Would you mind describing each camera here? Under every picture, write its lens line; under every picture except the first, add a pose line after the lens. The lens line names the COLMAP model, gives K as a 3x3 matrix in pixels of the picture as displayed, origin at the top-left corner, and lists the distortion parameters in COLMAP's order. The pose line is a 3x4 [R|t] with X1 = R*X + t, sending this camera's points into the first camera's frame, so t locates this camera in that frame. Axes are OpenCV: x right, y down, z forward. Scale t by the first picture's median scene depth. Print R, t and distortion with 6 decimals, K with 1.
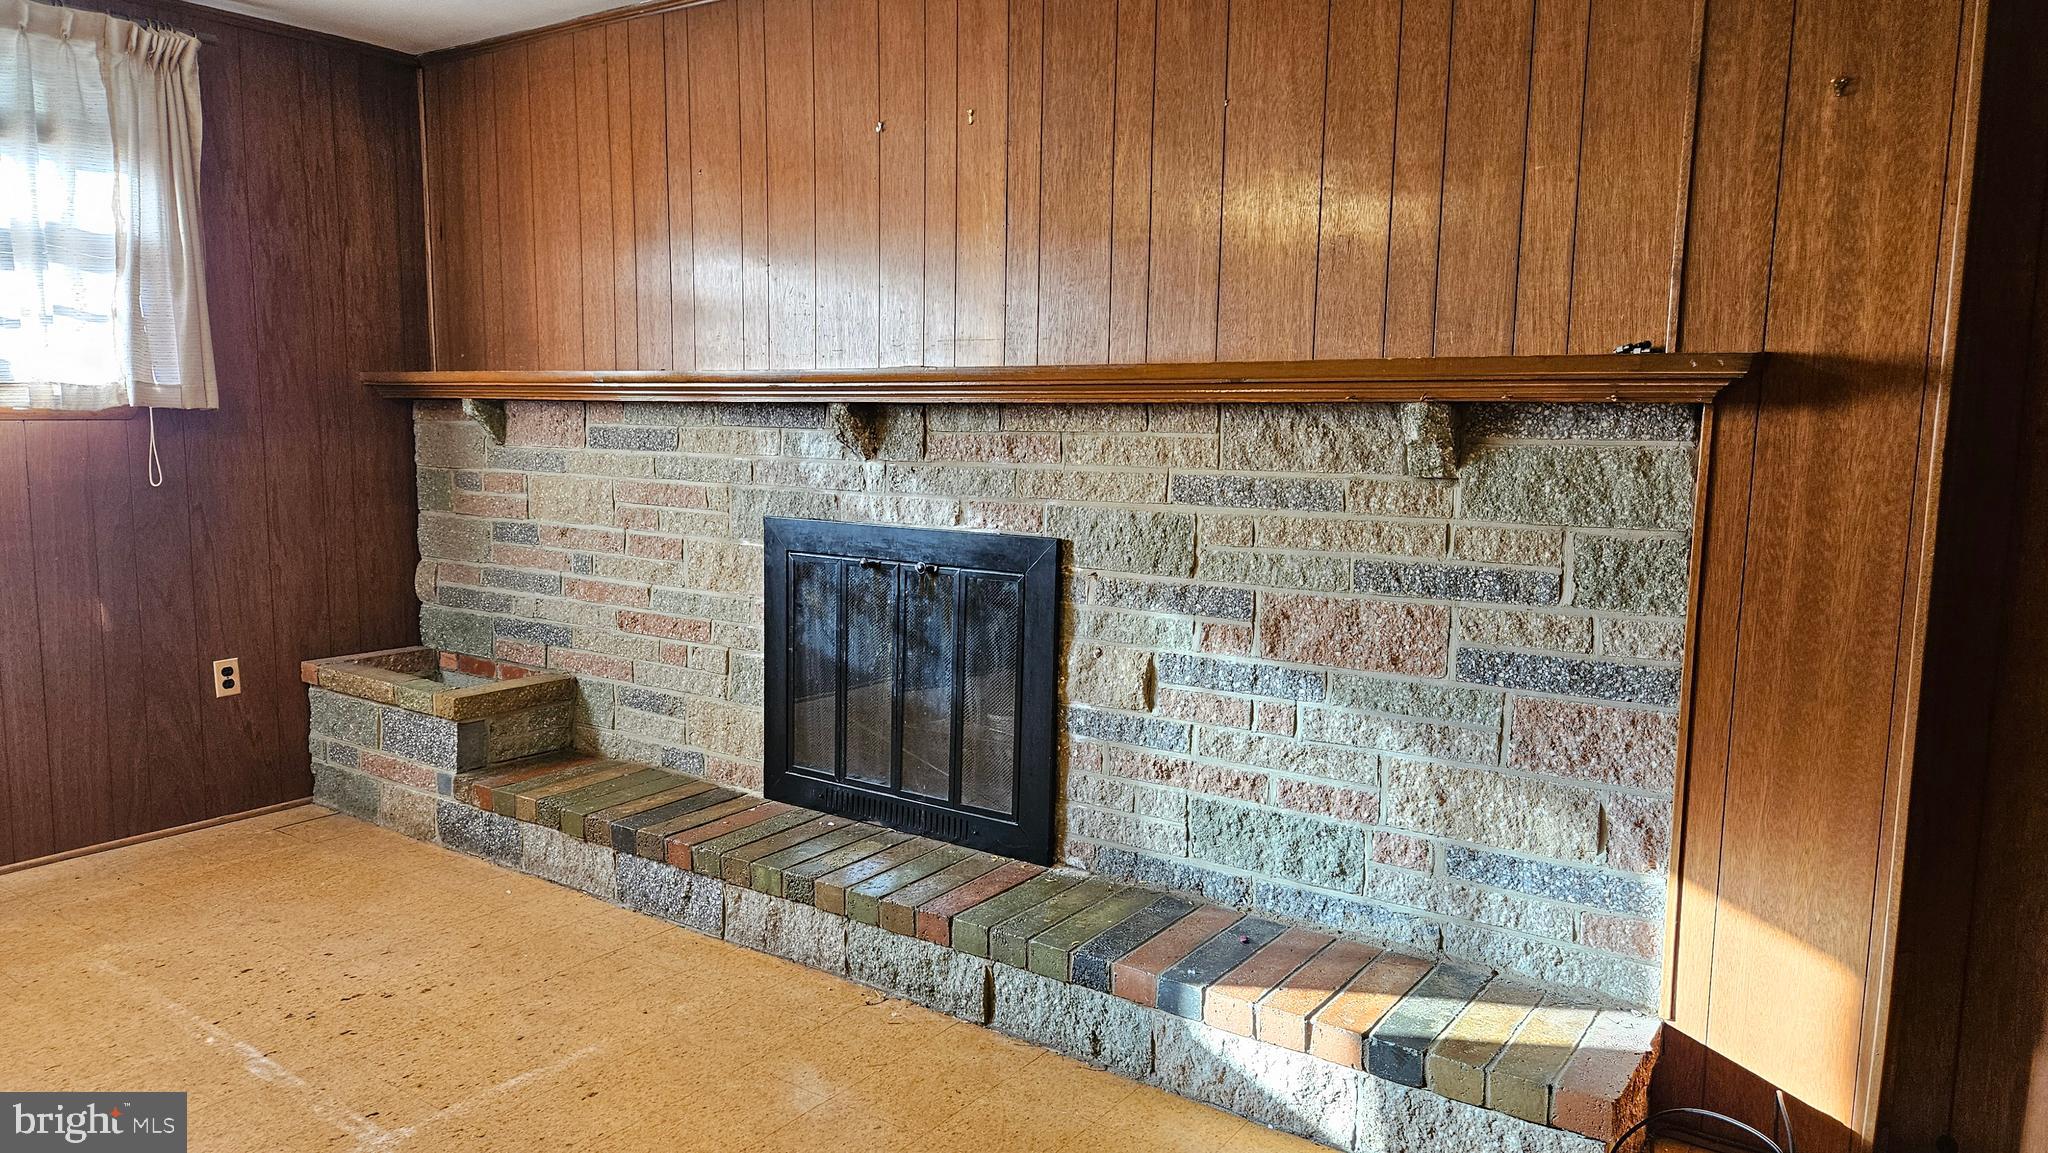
lens RADIAL K [[1338.7, 0, 1024.0], [0, 1338.7, 576.5], [0, 0, 1]] dist [0.072980, -0.064172]
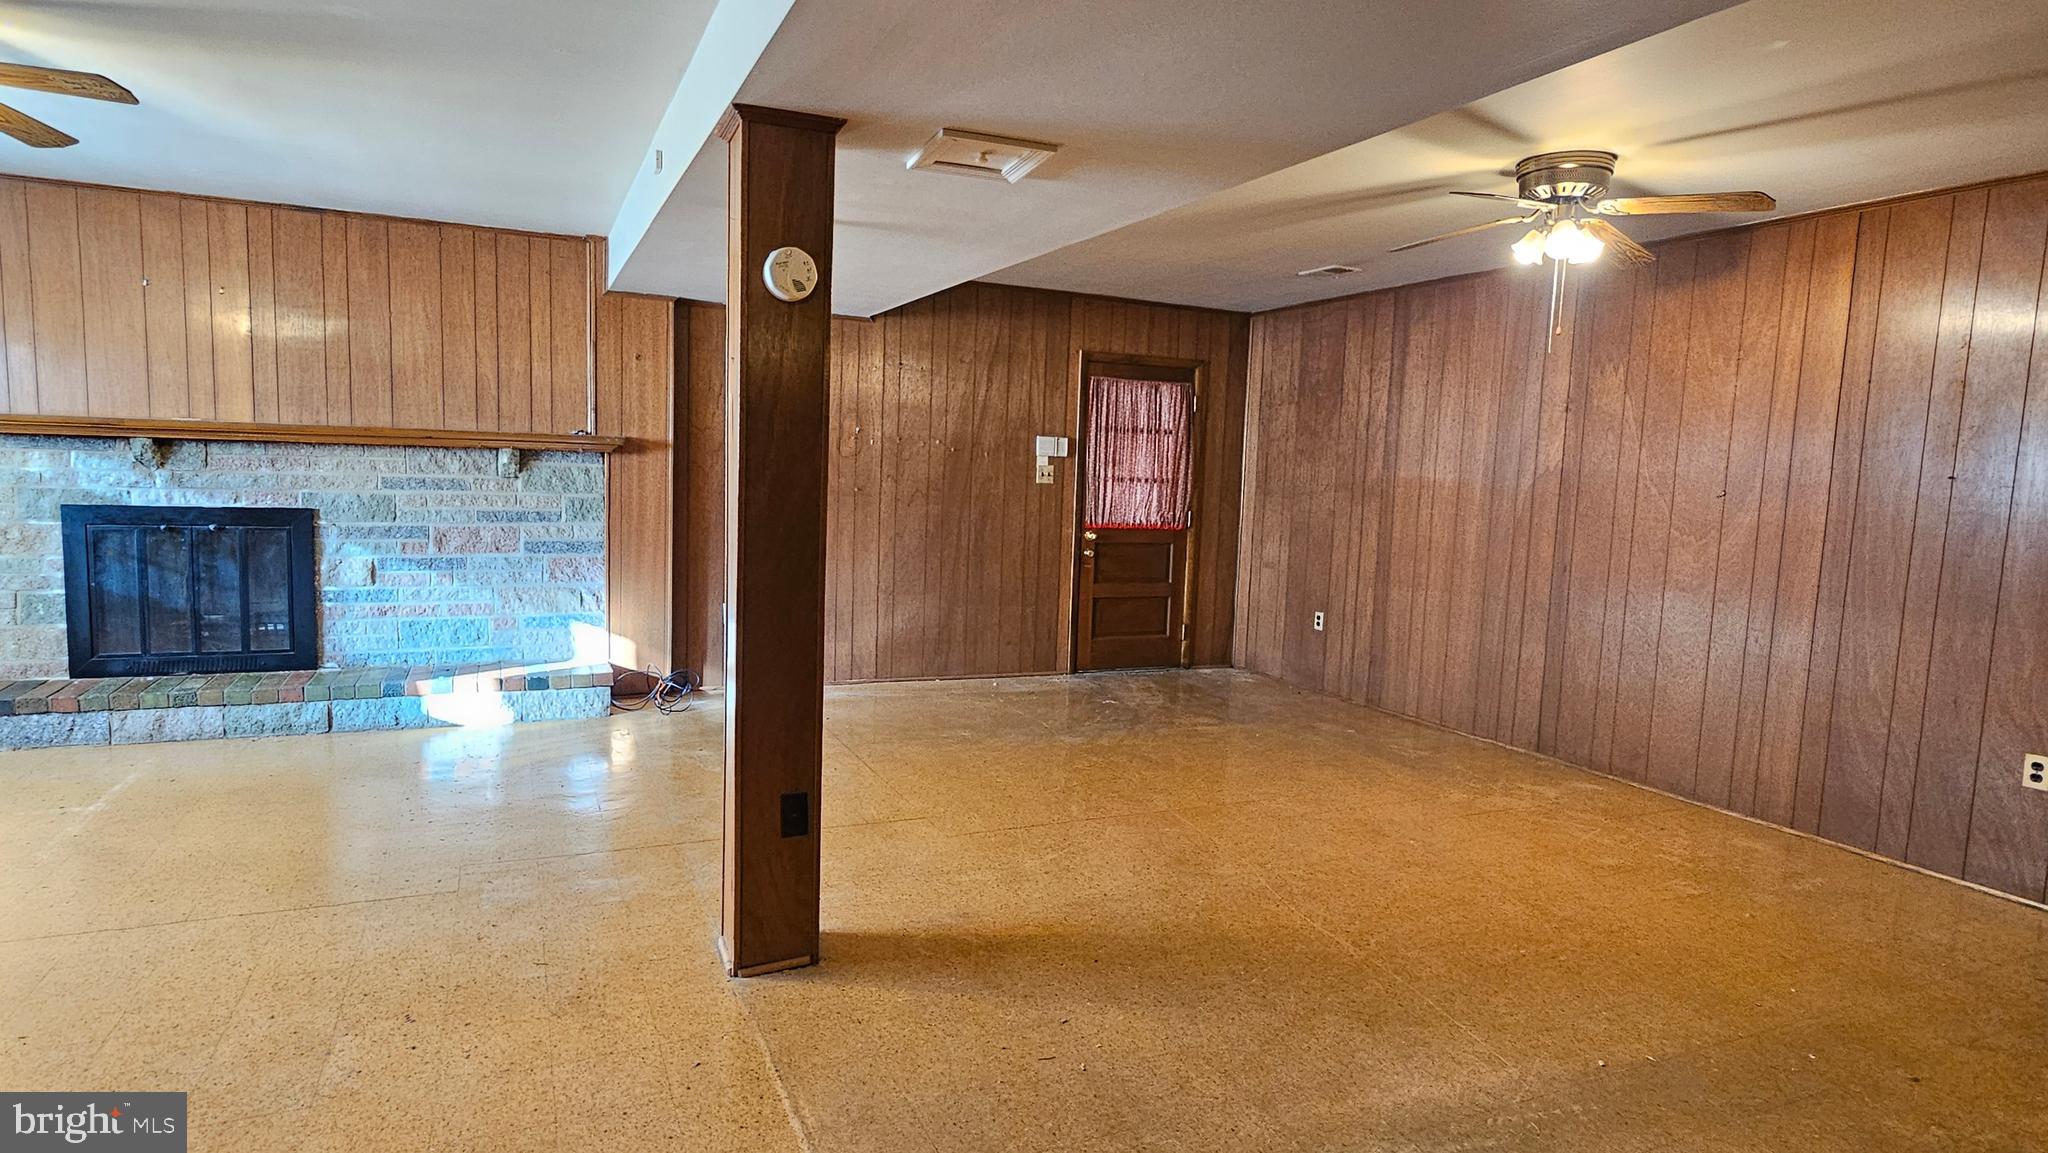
lens RADIAL K [[1161.5, 0, 1024.0], [0, 1161.5, 576.5], [0, 0, 1]] dist [0.001605, 0.000576]
pose [[0.495237, -0.074756, 0.865535, -1.067379], [0.077064, 0.996144, 0.041943, 0.093059], [-0.865333, 0.045930, 0.499088, -0.898130]]
